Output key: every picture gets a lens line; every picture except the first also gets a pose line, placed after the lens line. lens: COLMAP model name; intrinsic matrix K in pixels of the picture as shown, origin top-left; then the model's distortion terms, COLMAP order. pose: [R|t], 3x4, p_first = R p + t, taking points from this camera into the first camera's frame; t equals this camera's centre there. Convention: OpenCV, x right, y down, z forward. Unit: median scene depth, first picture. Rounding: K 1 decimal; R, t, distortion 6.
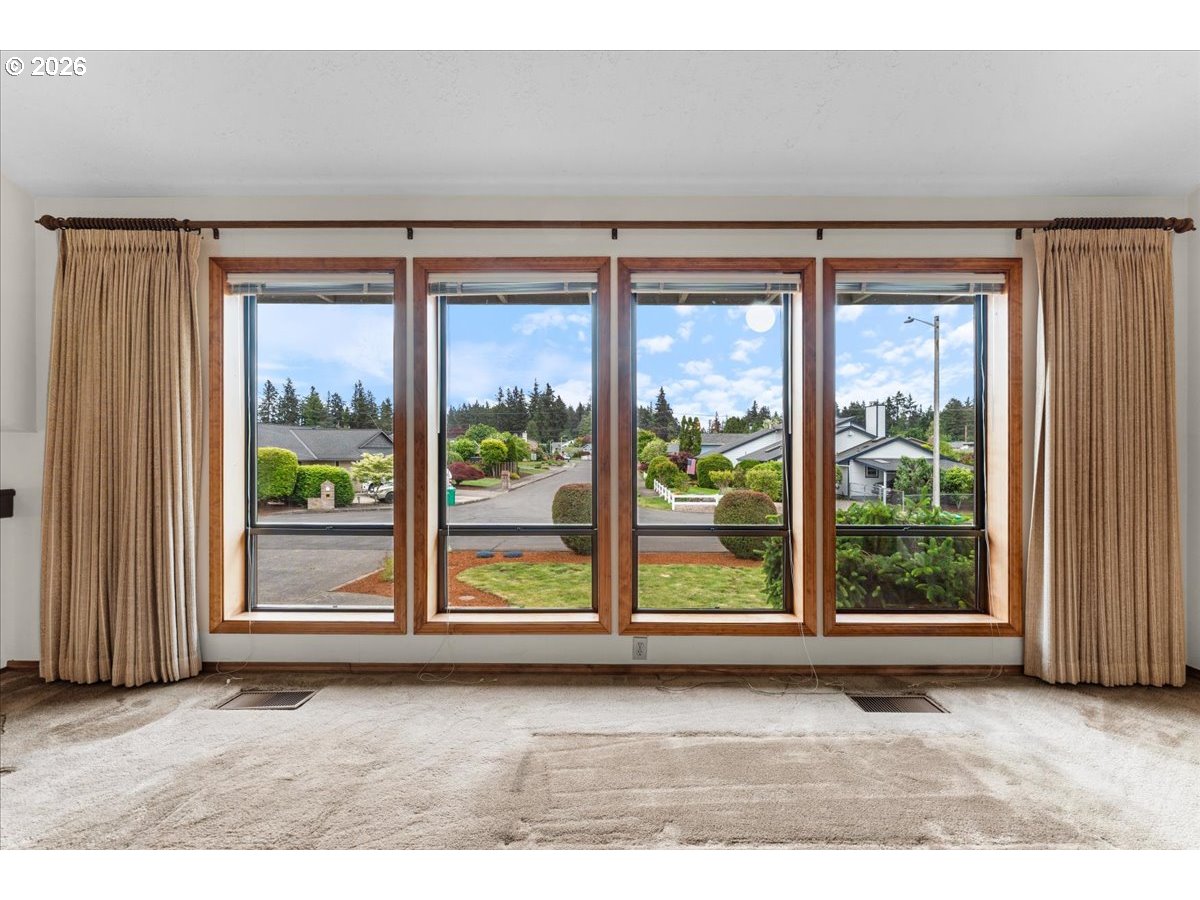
lens RADIAL K [[489.1, 0, 605.5], [0, 489.1, 449.4], [0, 0, 1]] dist [-0.001422, 0.000544]
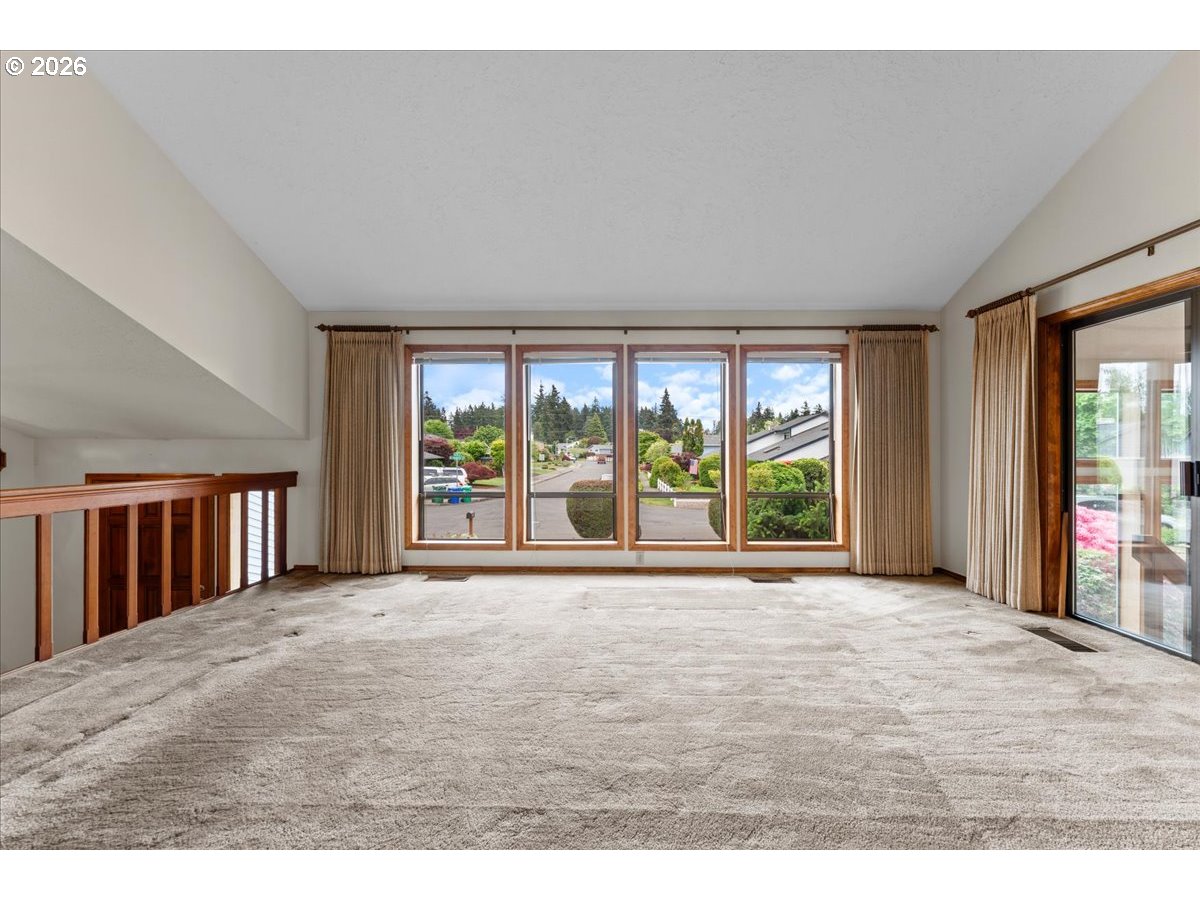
lens RADIAL K [[489.1, 0, 607.6], [0, 489.1, 448.3], [0, 0, 1]] dist [-0.001422, 0.000544]
pose [[0.999987, -0.000656, -0.005127, -0.040854], [0.000635, 0.999991, -0.004149, 0.003901], [0.005130, 0.004146, 0.999978, -0.823320]]
